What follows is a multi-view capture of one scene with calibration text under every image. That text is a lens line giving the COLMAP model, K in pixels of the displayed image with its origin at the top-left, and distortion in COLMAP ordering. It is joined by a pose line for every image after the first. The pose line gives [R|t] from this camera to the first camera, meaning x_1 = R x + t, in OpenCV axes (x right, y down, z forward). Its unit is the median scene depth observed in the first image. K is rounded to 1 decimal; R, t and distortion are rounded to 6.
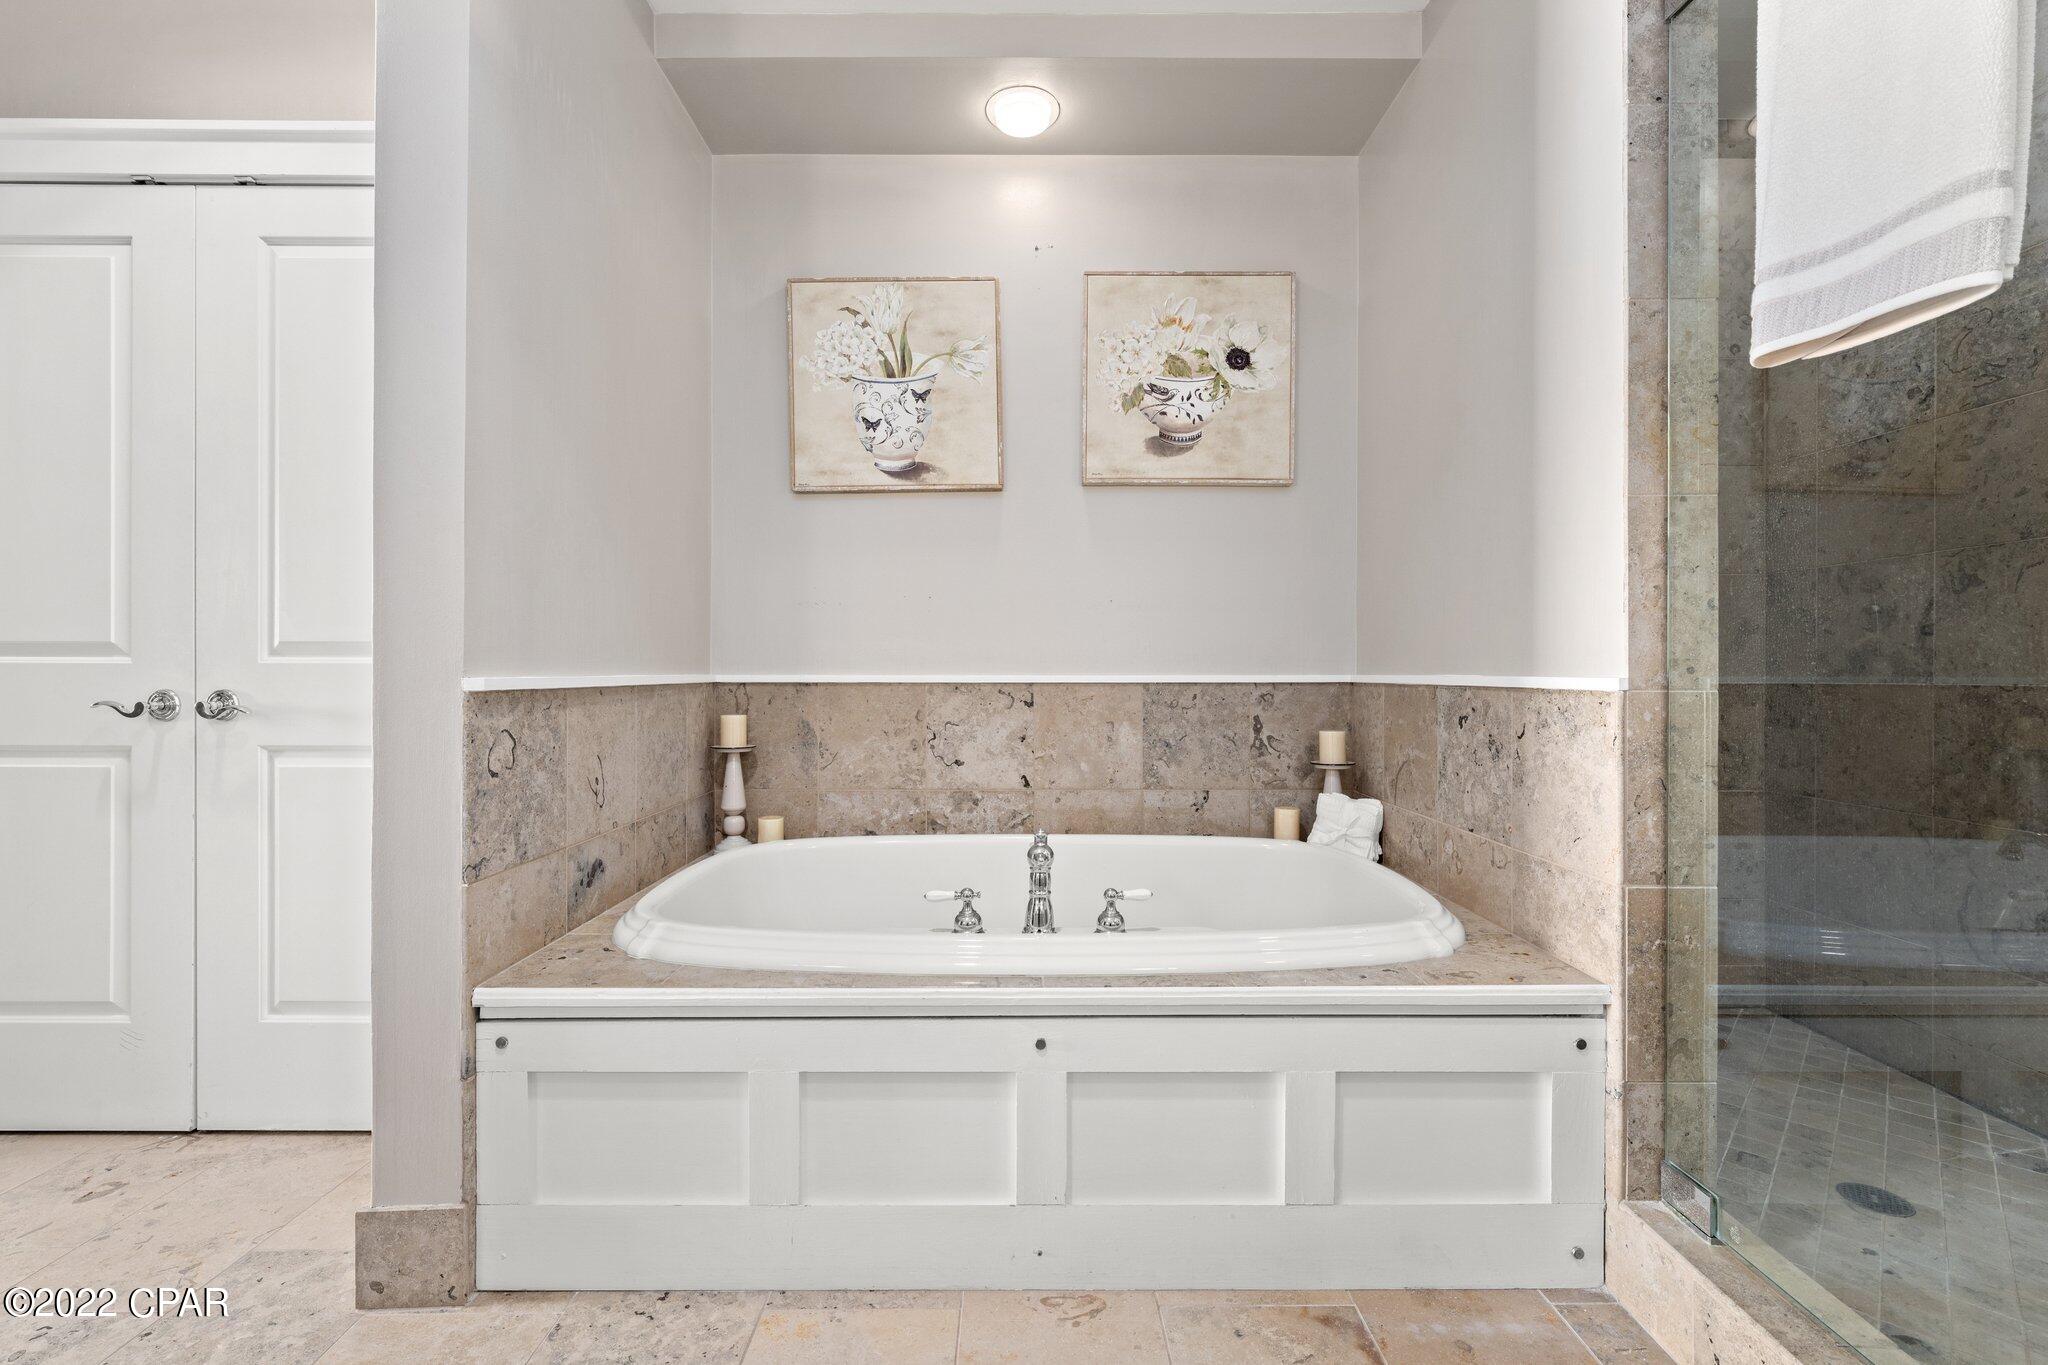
lens RADIAL K [[891.3, 0, 1023.2], [0, 891.3, 674.8], [0, 0, 1]] dist [0.002387, 0.000173]
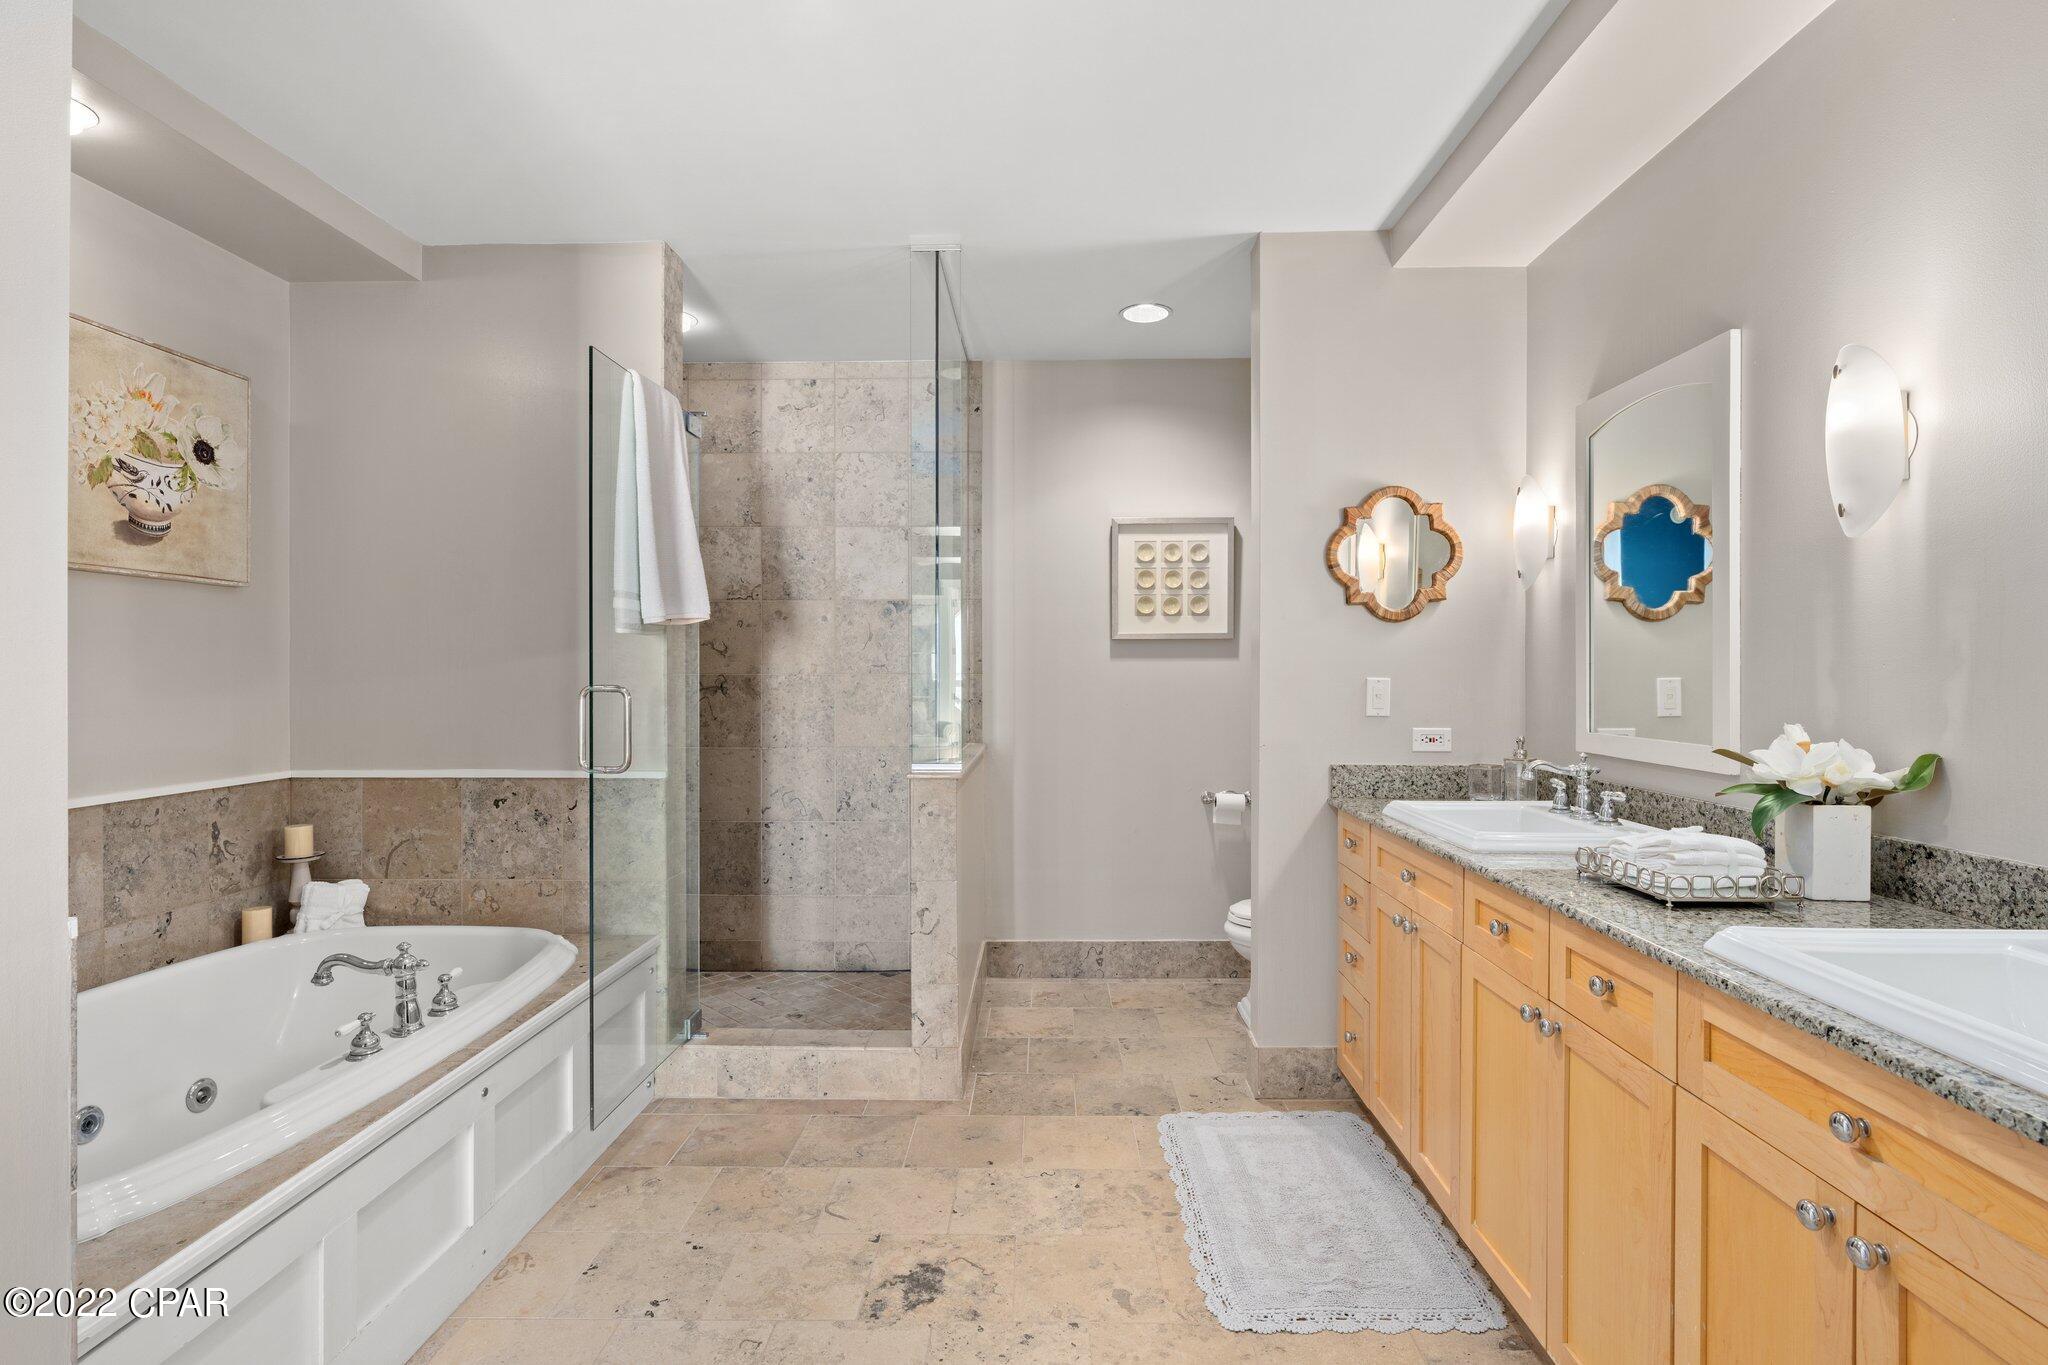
lens RADIAL K [[1036.0, 0, 1024.0], [0, 1036.0, 676.4], [0, 0, 1]] dist [0.000229, -0.000186]
pose [[0.031208, -0.008591, 0.999476, -0.841875], [0.004950, 0.999952, 0.008441, -0.118869], [-0.999501, 0.004684, 0.031249, 0.087896]]
